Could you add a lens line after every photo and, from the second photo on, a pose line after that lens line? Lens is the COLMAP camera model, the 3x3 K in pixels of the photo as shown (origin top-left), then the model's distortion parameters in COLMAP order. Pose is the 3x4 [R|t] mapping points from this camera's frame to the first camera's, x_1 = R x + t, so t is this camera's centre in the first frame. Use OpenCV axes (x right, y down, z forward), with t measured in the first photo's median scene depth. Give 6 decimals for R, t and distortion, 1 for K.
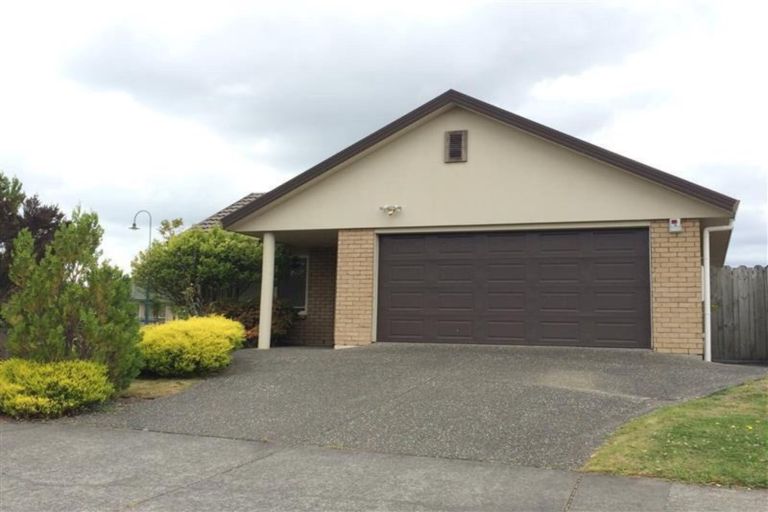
lens RADIAL K [[366.4, 0, 384.0], [0, 366.4, 256.0], [0, 0, 1]] dist [0.001705, -0.000187]
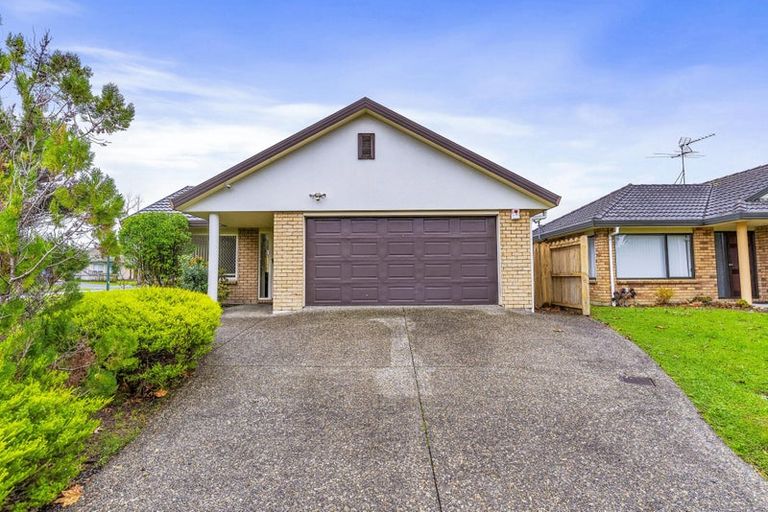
lens RADIAL K [[366.4, 0, 384.0], [0, 366.4, 256.0], [0, 0, 1]] dist [0.001705, -0.000187]
pose [[0.995861, 0.005570, 0.090715, 0.145257], [-0.010345, 0.998580, 0.052254, 0.004106], [-0.090295, -0.052976, 0.994505, -0.243731]]
